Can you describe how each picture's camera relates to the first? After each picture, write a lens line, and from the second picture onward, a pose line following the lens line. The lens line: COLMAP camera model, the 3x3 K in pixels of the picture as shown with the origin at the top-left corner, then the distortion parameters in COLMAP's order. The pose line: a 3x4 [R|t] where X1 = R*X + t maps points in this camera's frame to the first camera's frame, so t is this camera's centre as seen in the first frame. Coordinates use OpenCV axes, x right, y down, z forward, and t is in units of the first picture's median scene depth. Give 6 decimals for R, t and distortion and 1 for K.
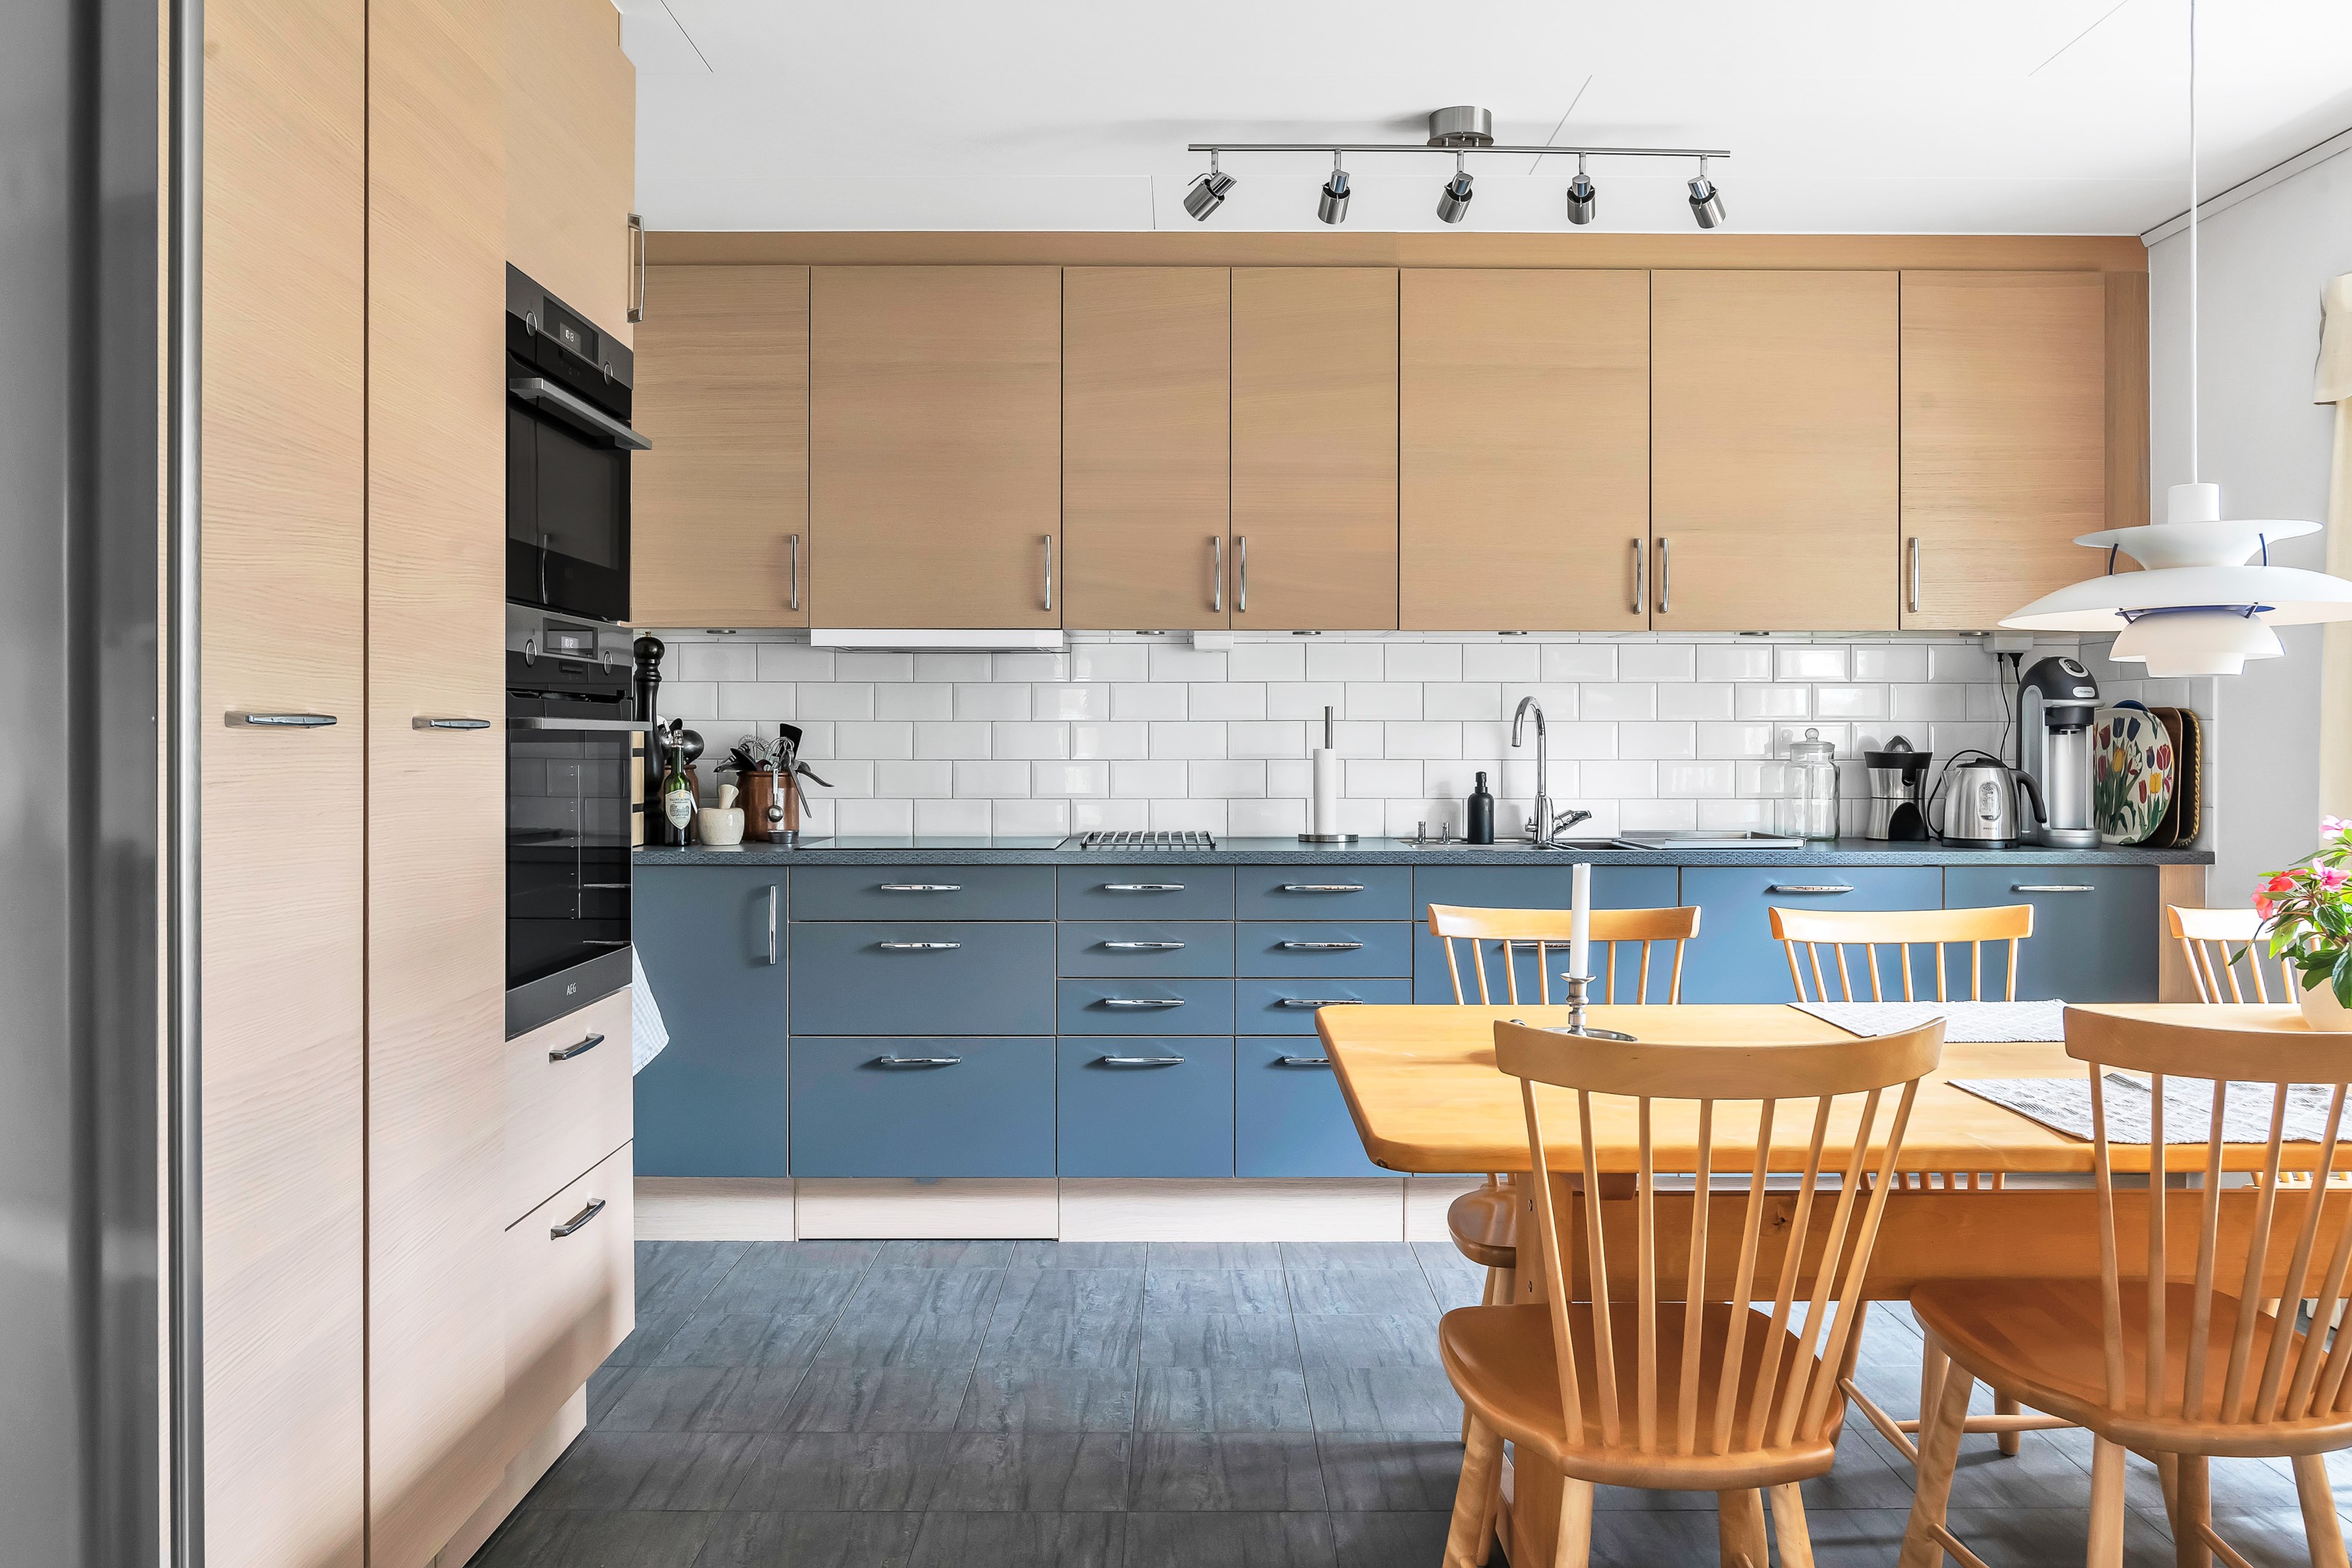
lens RADIAL K [[1801.8, 0, 1177.3], [0, 1801.8, 736.8], [0, 0, 1]] dist [0.005081, 0.001723]
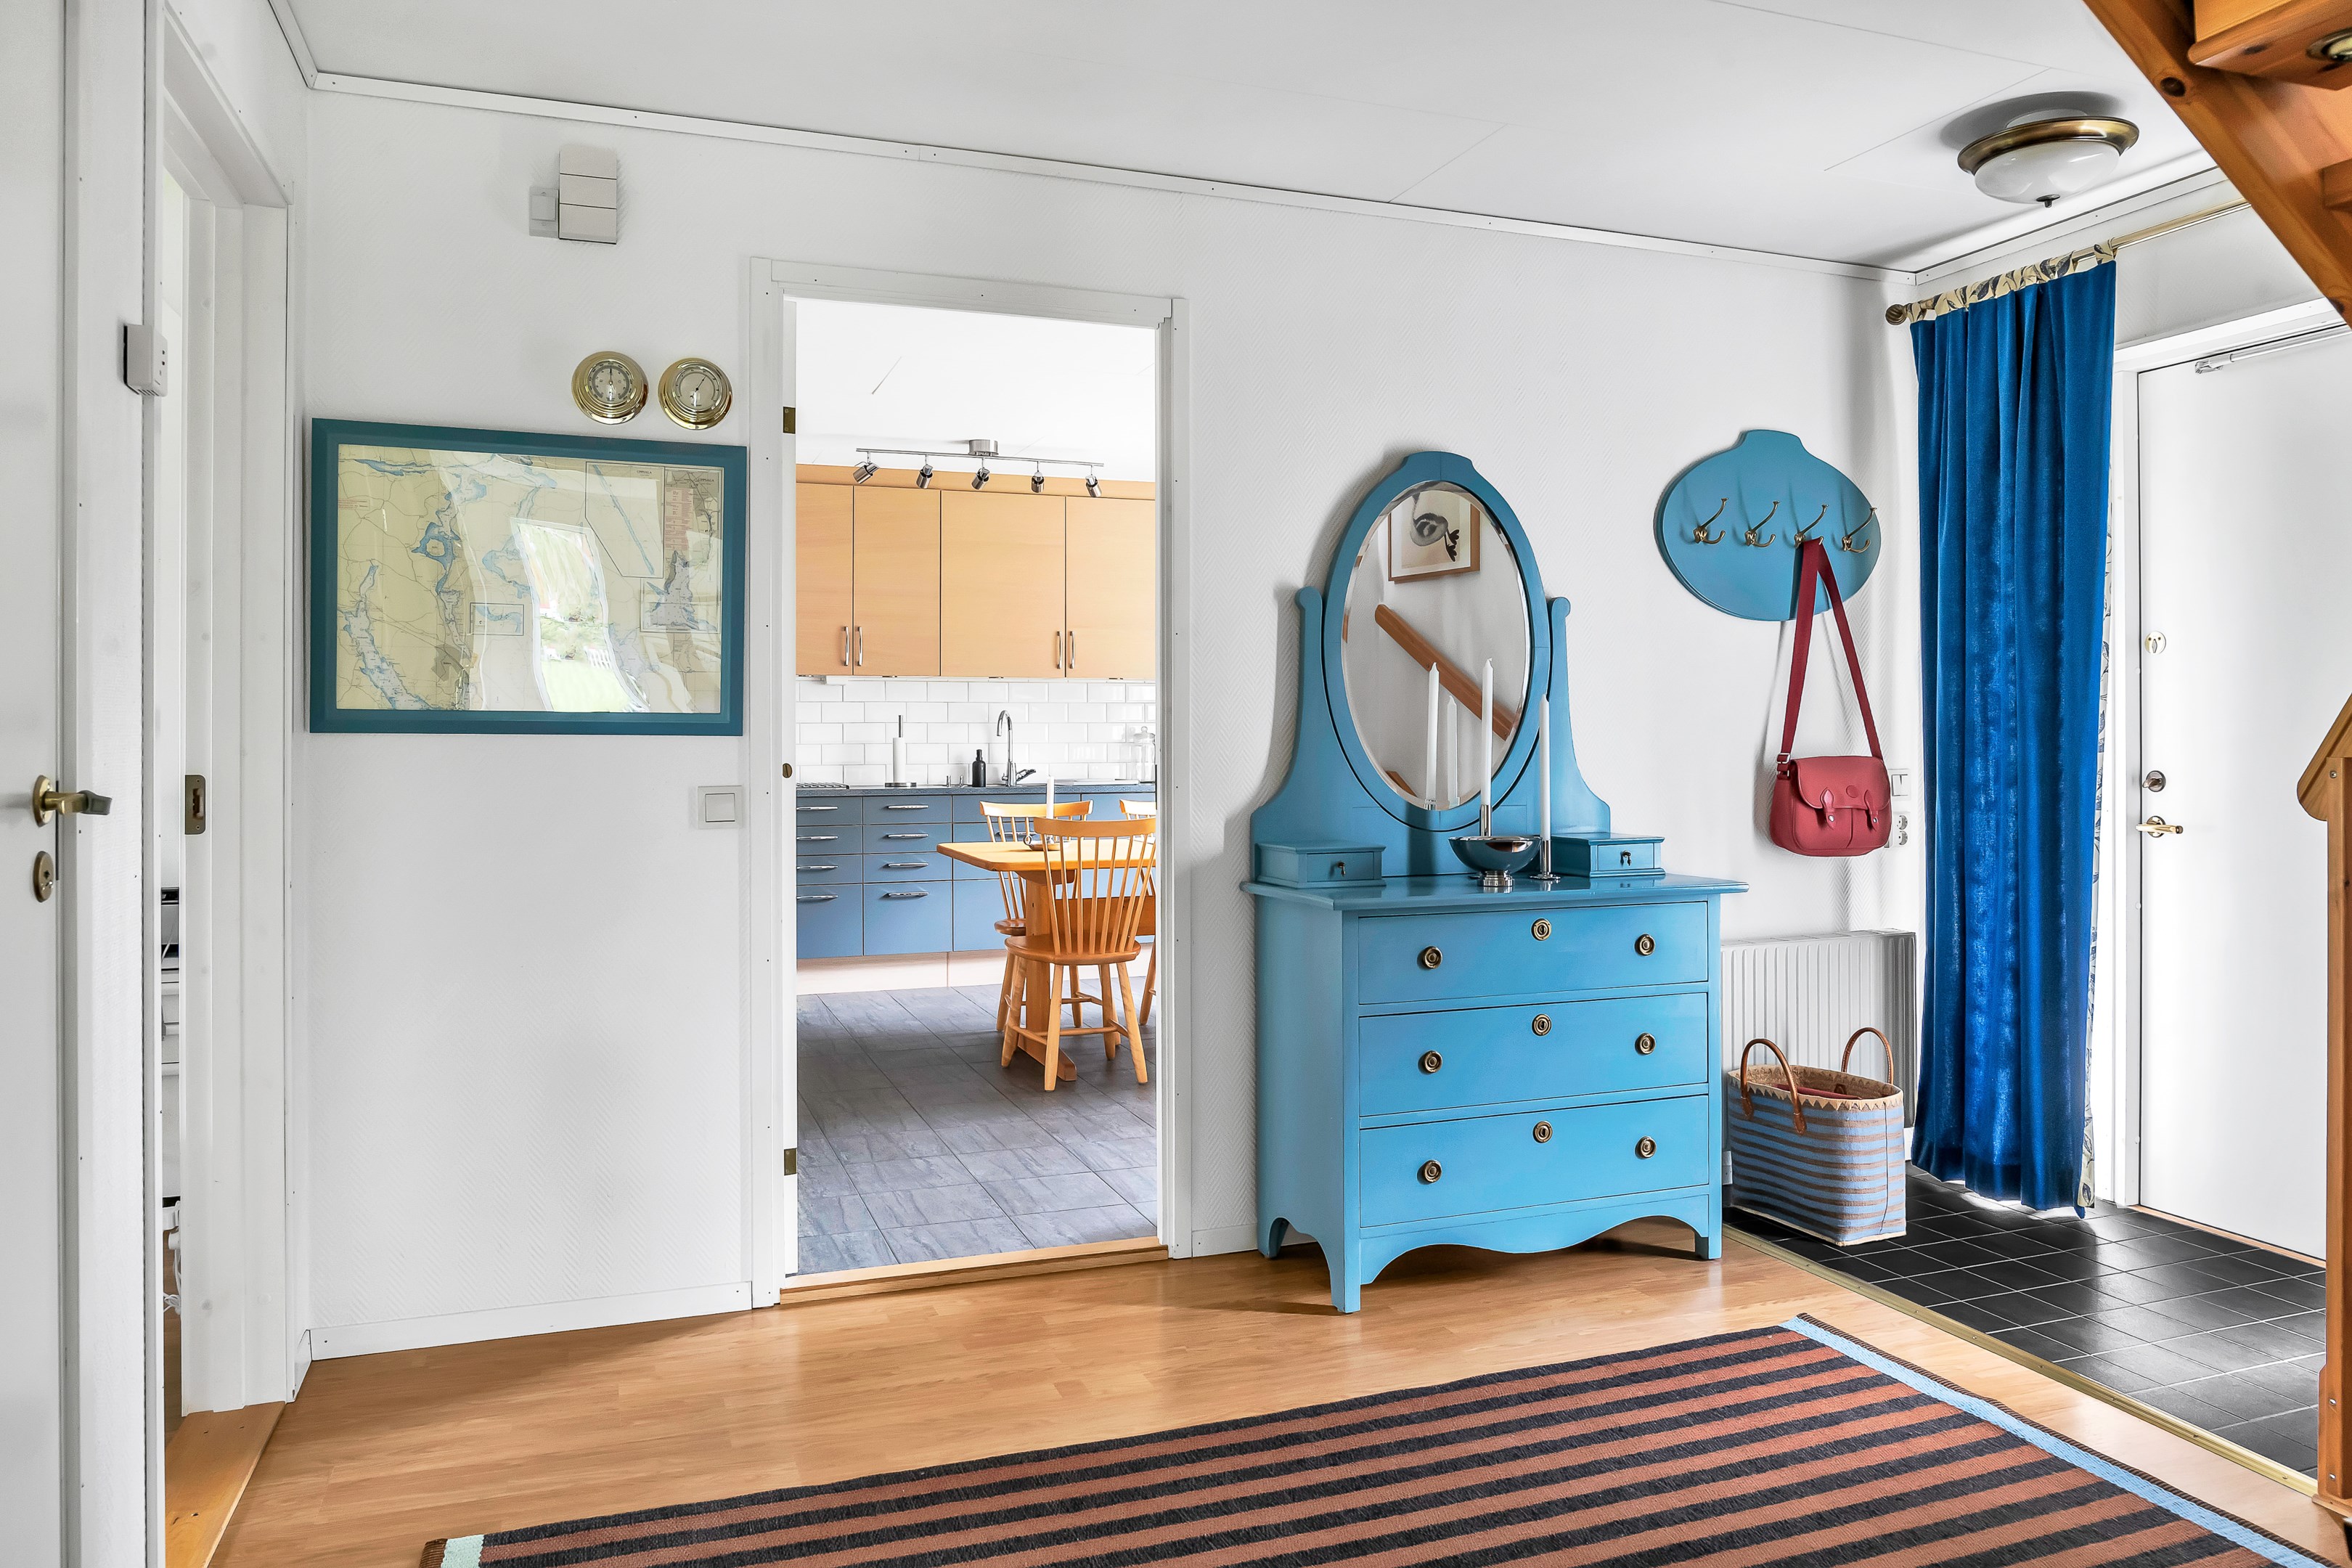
lens RADIAL K [[1762.2, 0, 1175.0], [0, 1762.2, 737.5], [0, 0, 1]] dist [-0.002699, 0.000168]
pose [[0.943312, -0.003605, 0.331888, -0.264240], [0.003179, 0.999993, 0.001828, 0.004055], [-0.331893, -0.000669, 0.943317, -0.856909]]
